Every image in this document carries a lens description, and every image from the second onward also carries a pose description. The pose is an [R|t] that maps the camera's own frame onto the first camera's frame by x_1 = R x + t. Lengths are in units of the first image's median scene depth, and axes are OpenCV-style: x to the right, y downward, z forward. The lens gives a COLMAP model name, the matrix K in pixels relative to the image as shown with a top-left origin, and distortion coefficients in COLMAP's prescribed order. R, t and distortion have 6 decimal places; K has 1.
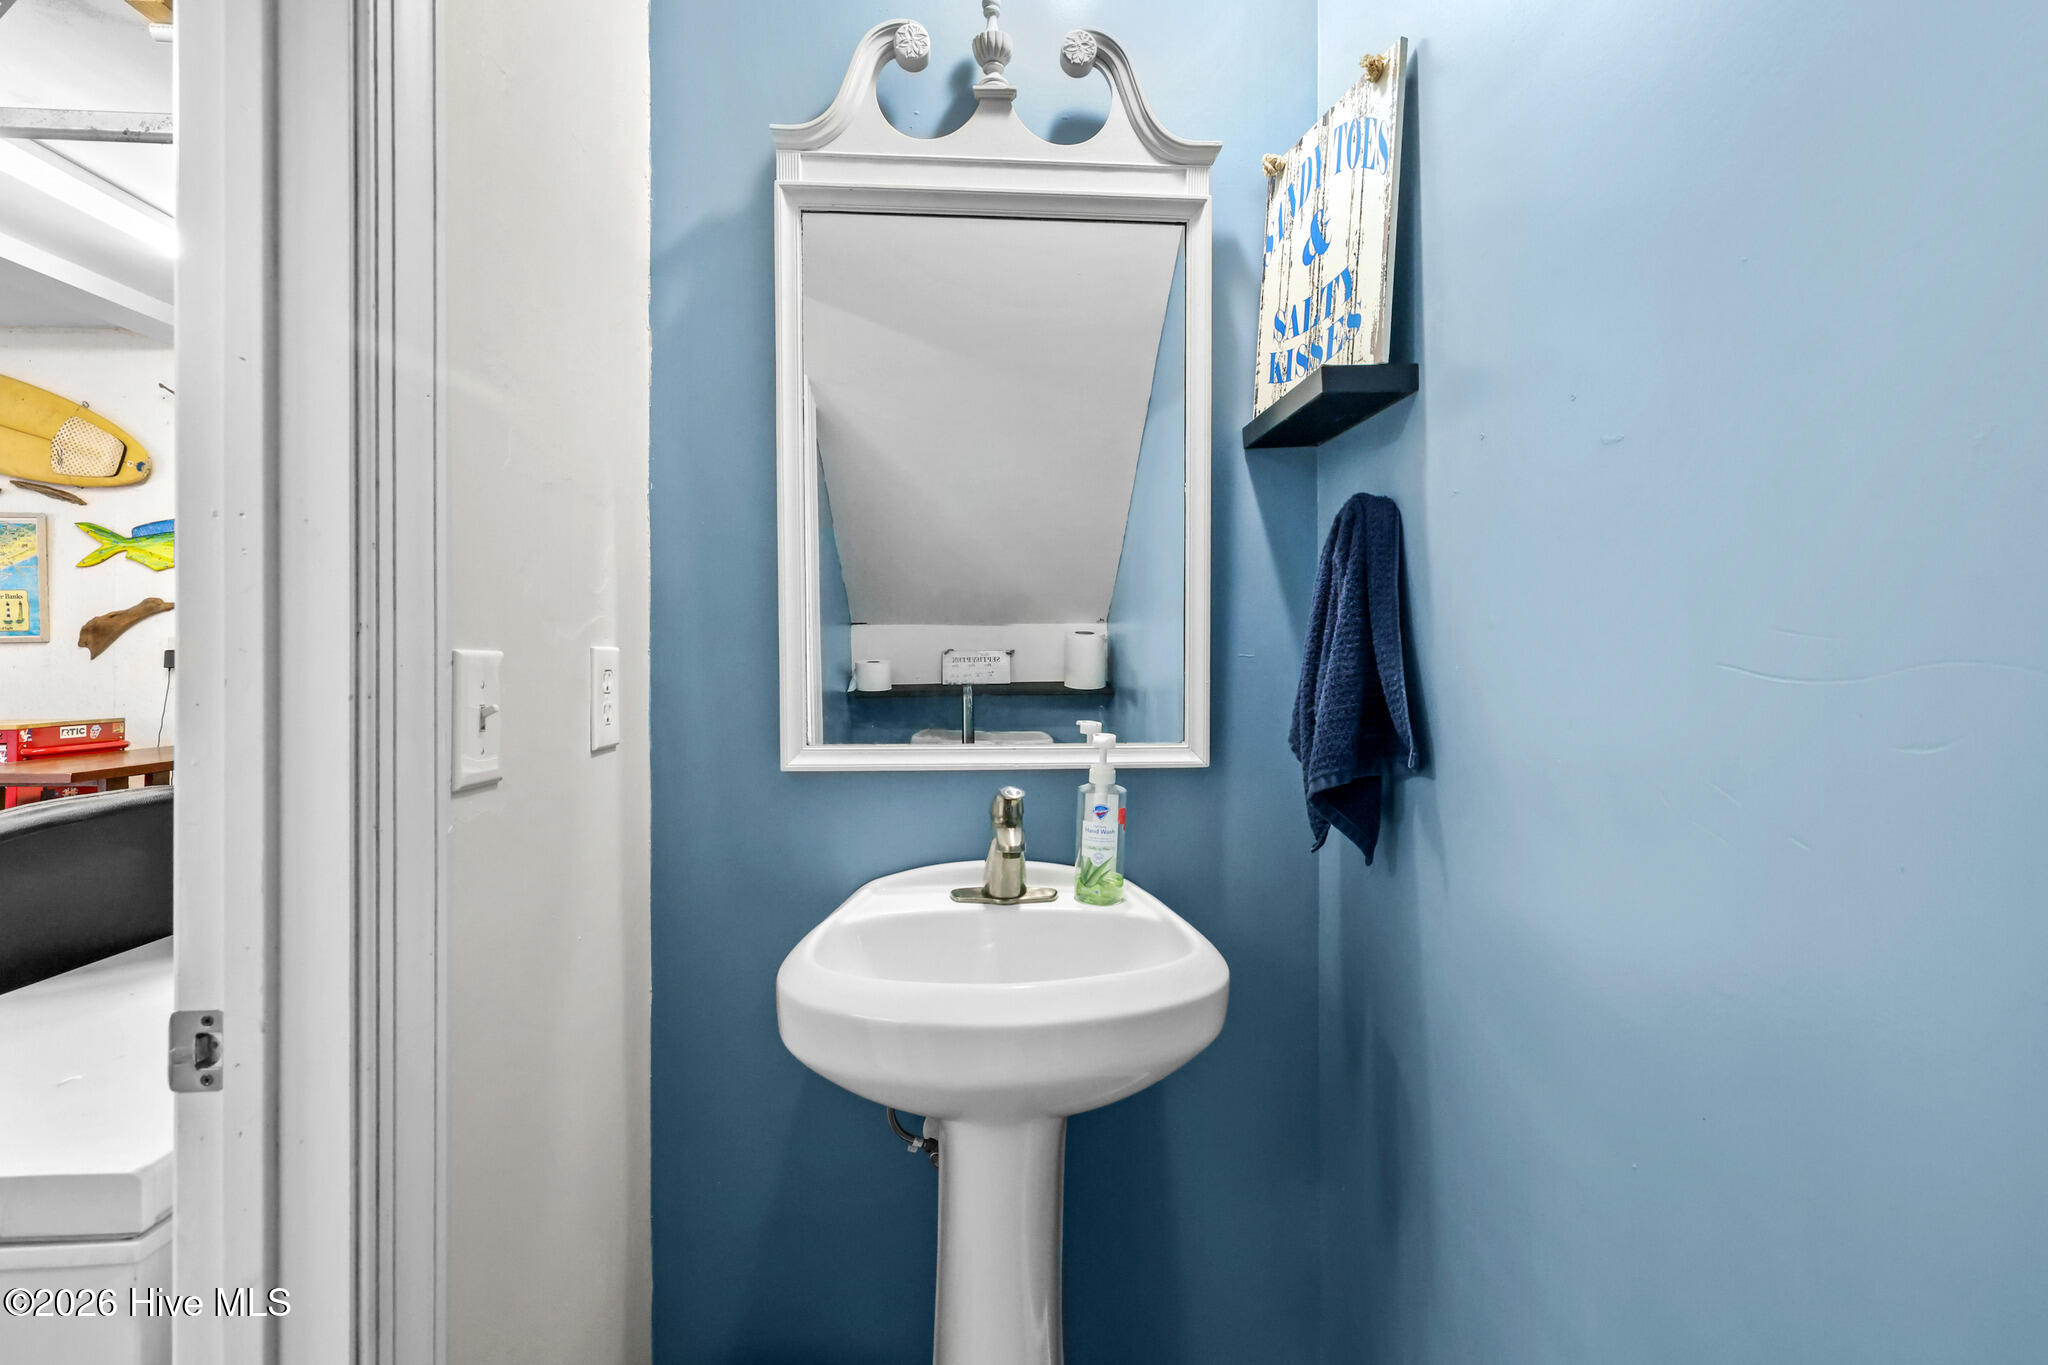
lens RADIAL K [[883.3, 0, 1017.3], [0, 883.3, 637.0], [0, 0, 1]] dist [-0.001770, 0.000174]
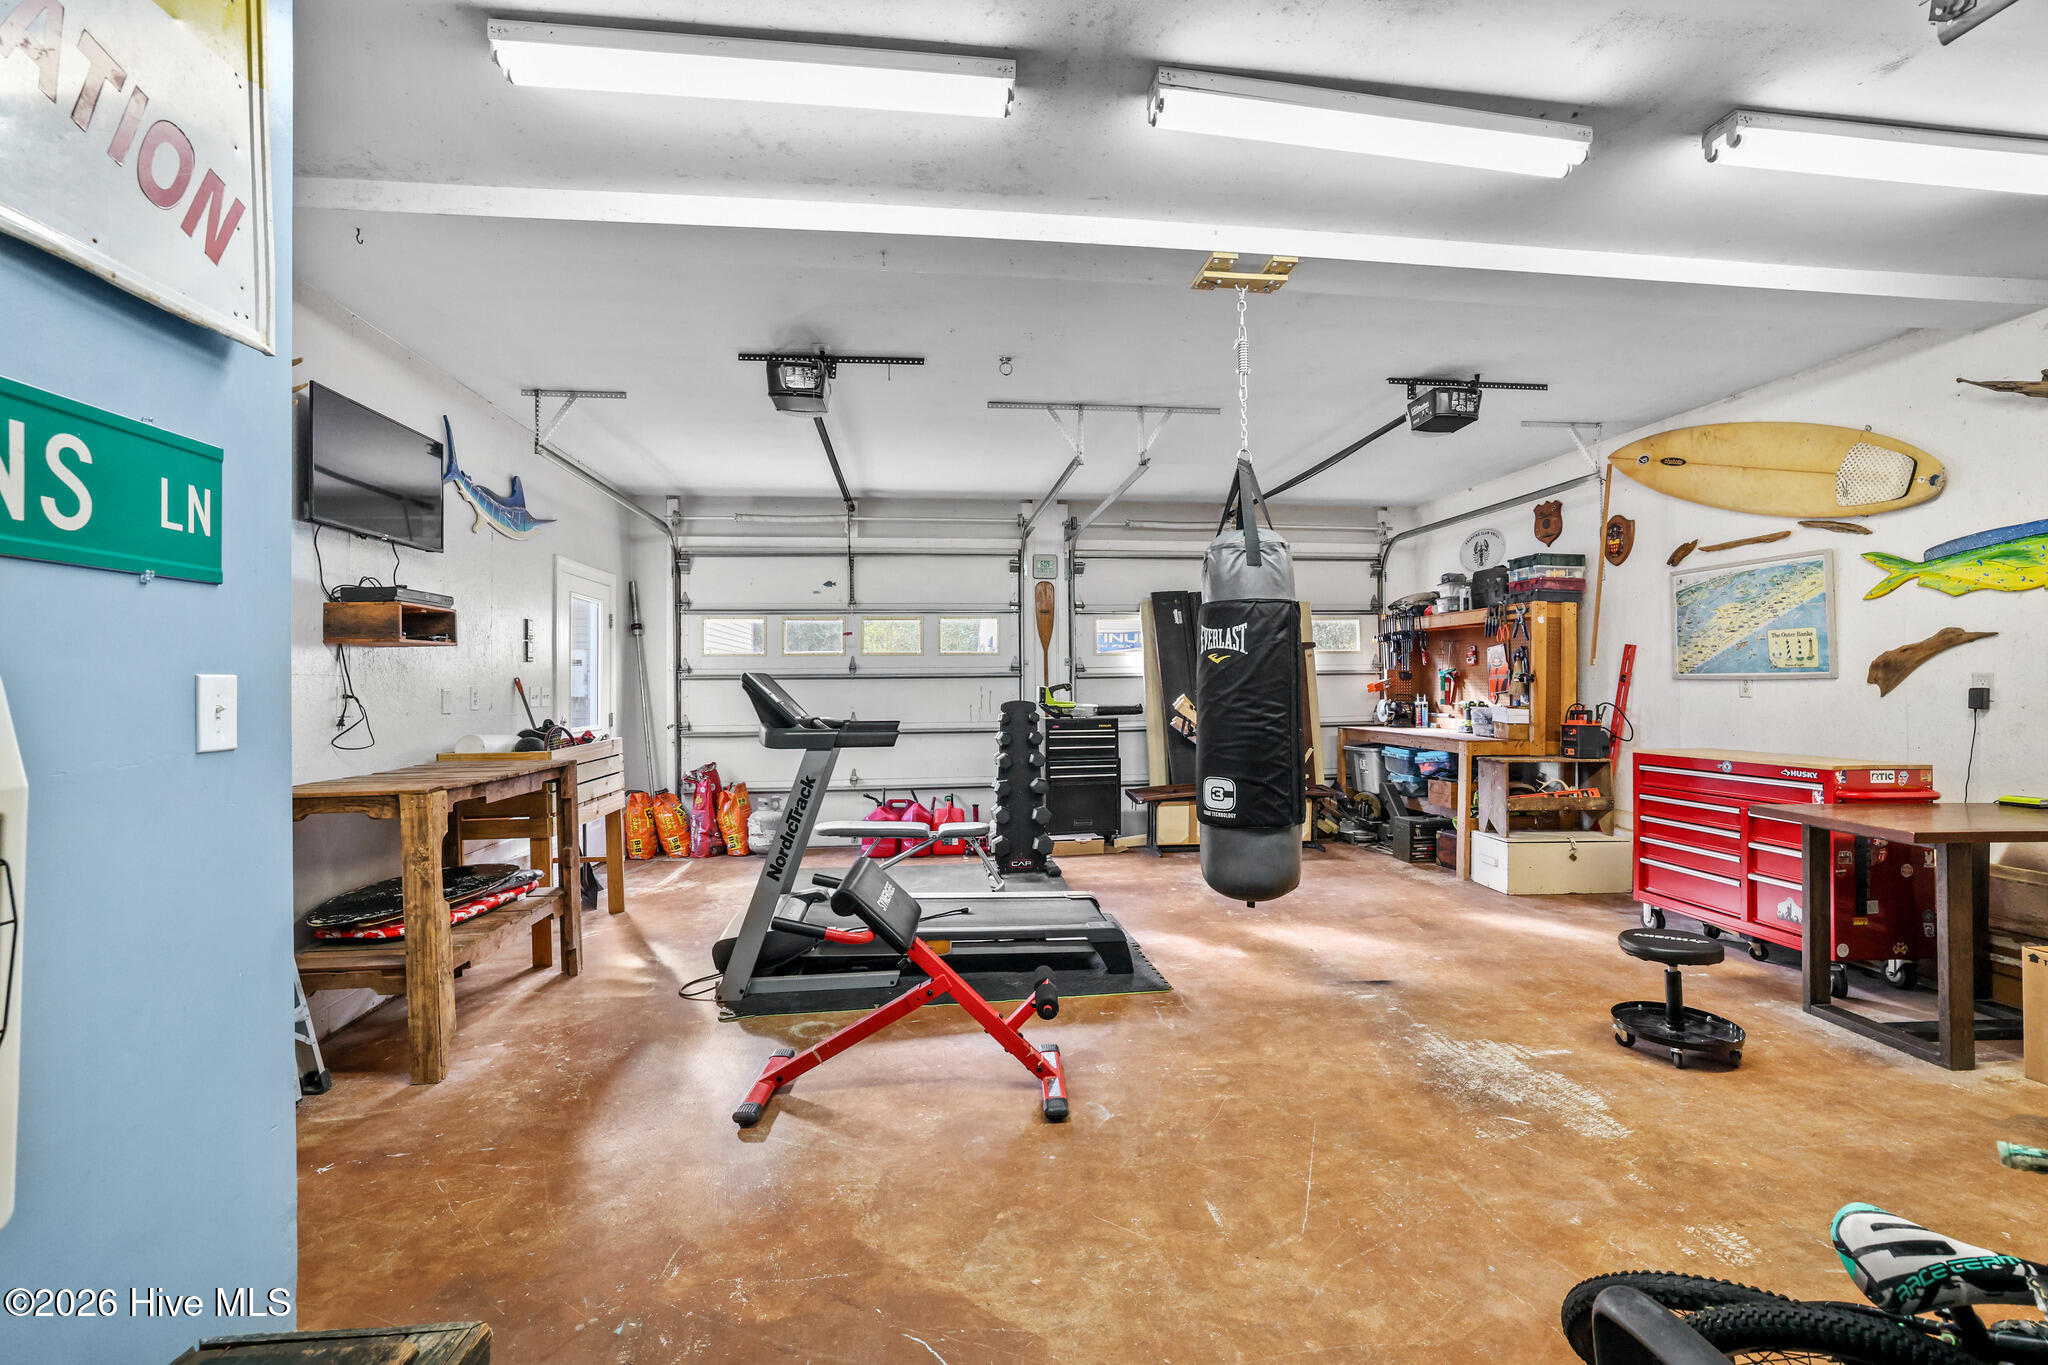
lens RADIAL K [[883.3, 0, 1028.0], [0, 883.3, 674.0], [0, 0, 1]] dist [-0.001770, 0.000174]
pose [[0.053656, -0.003851, -0.998552, -0.160726], [0.021309, 0.999769, -0.002711, -0.015682], [0.998332, -0.021133, 0.053726, 0.041420]]
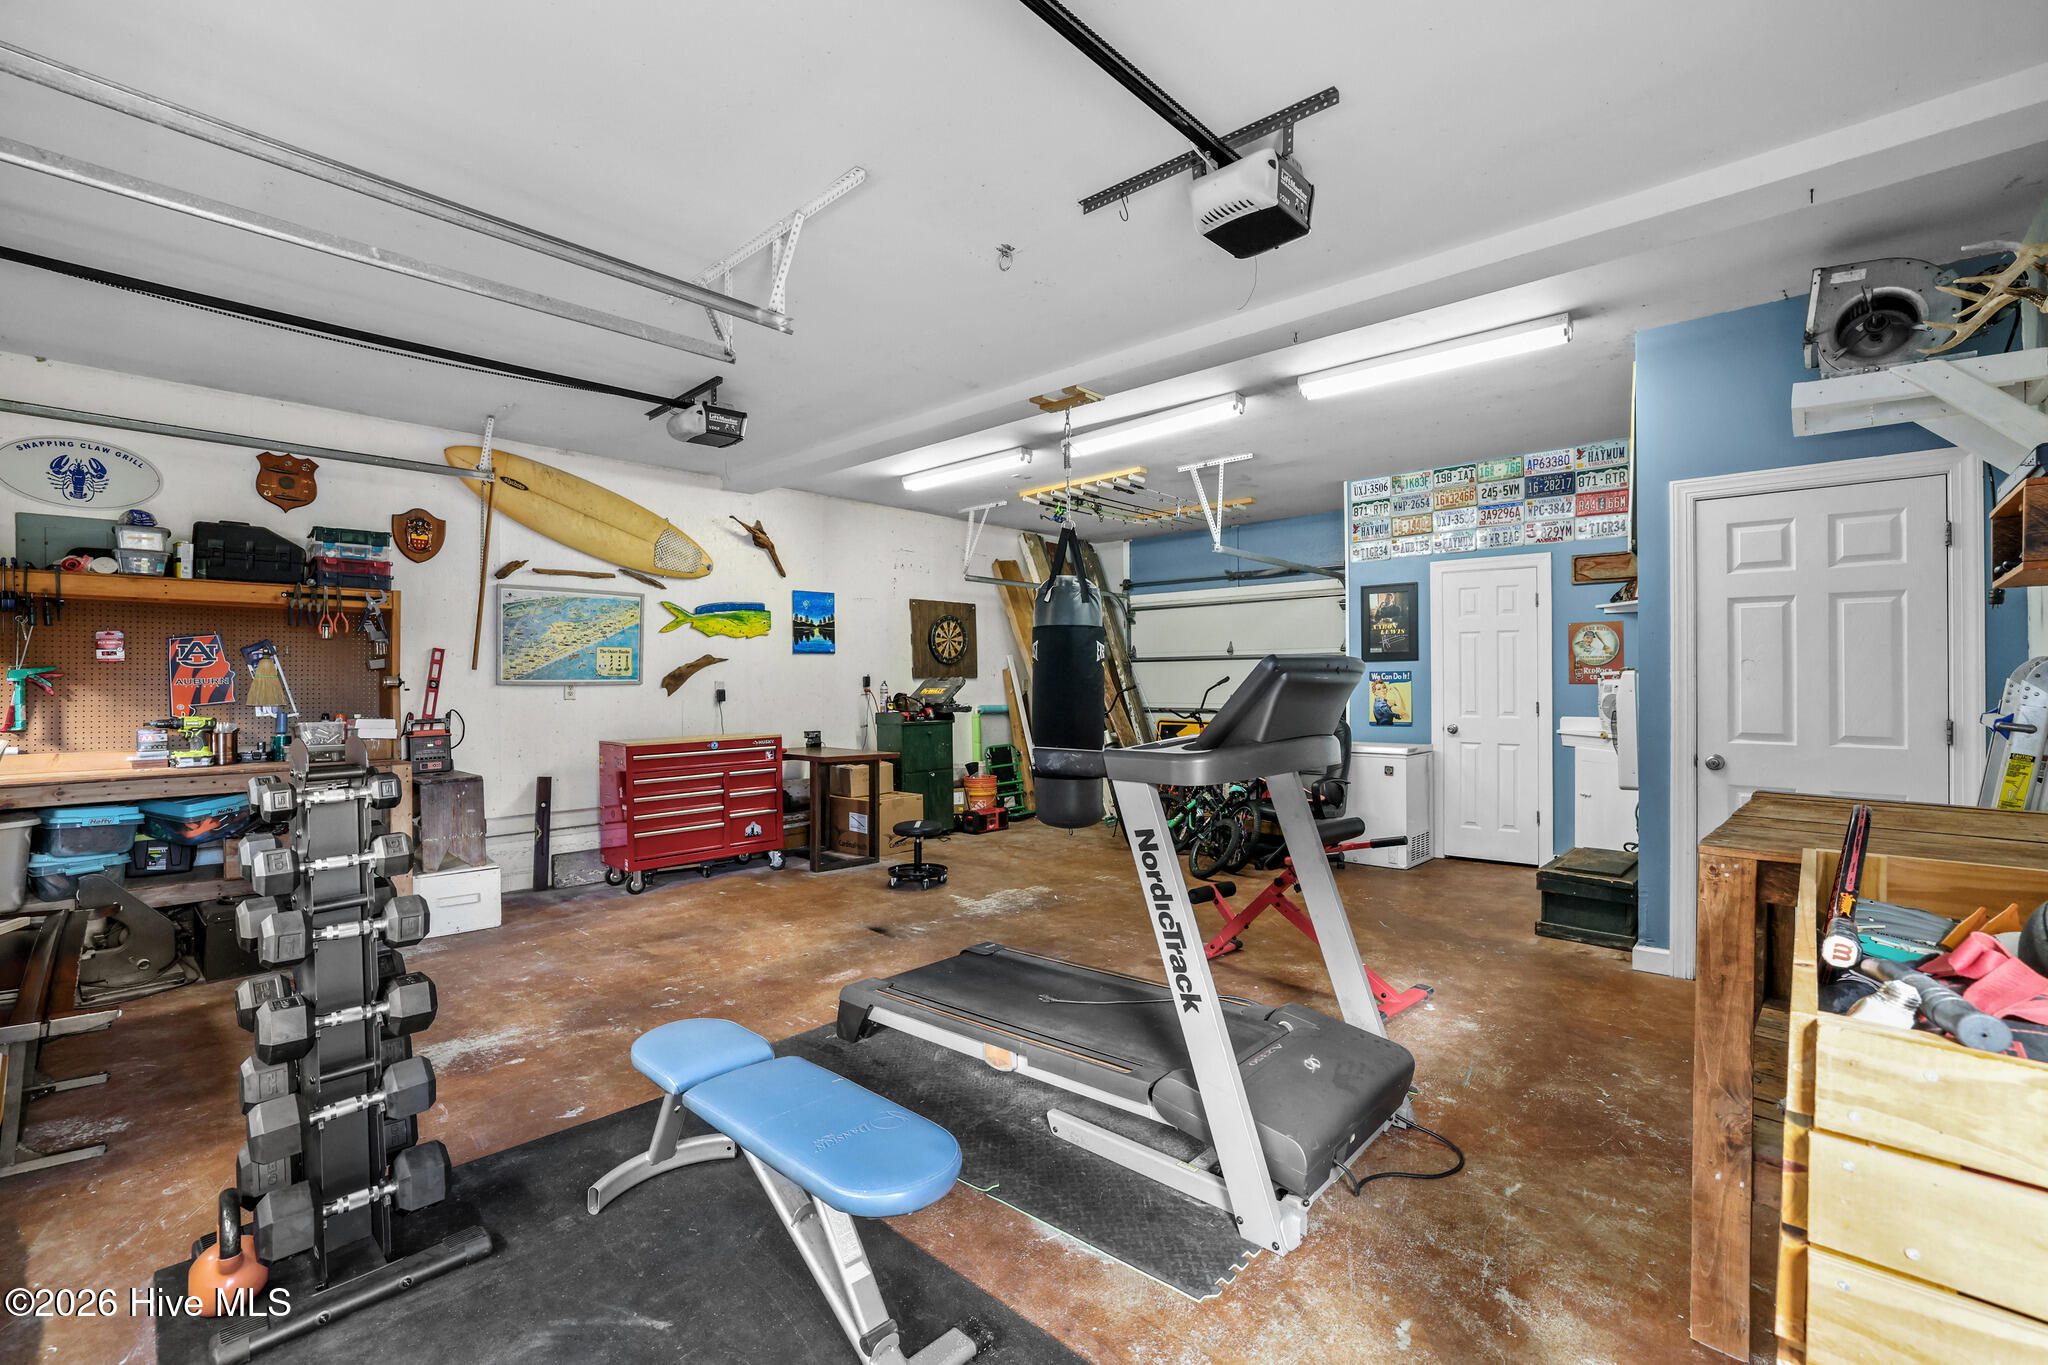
lens RADIAL K [[883.3, 0, 1031.4], [0, 883.3, 682.9], [0, 0, 1]] dist [-0.001770, 0.000174]
pose [[0.735359, 0.001710, 0.677675, -1.606804], [-0.009463, 0.999925, 0.007746, -0.013083], [-0.677612, -0.012109, 0.735320, -0.477276]]
